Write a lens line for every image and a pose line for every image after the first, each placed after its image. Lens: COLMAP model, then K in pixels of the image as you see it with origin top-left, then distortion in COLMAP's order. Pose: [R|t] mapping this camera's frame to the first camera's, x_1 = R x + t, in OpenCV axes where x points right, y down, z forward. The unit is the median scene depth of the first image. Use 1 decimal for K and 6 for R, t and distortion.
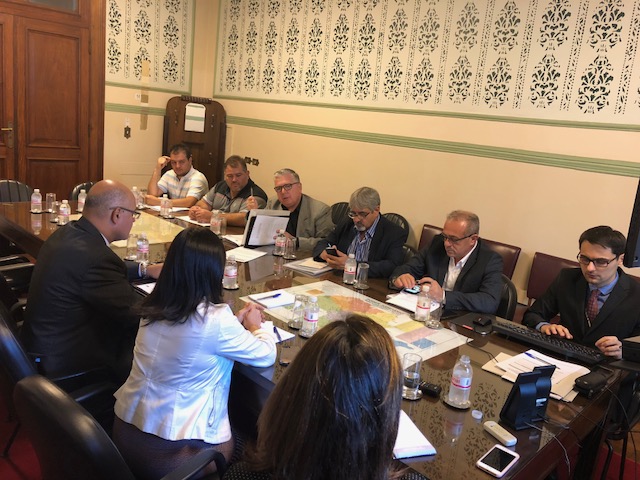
lens RADIAL K [[528.2, 0, 320.0], [0, 528.2, 240.0], [0, 0, 1]] dist [0.000030, 0.048219]
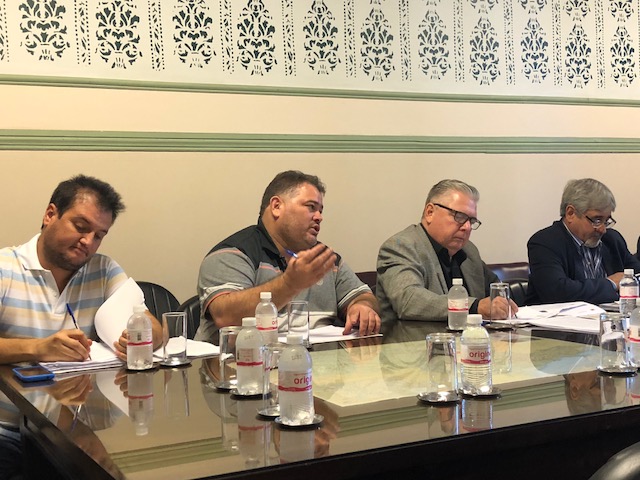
lens RADIAL K [[810.1, 0, 320.0], [0, 810.1, 240.0], [0, 0, 1]] dist [0.179148, -0.497562]
pose [[0.344703, -0.225740, 0.911165, -0.894625], [0.222404, 0.962657, 0.154360, -0.280142], [-0.911985, 0.149439, 0.382036, 0.836974]]
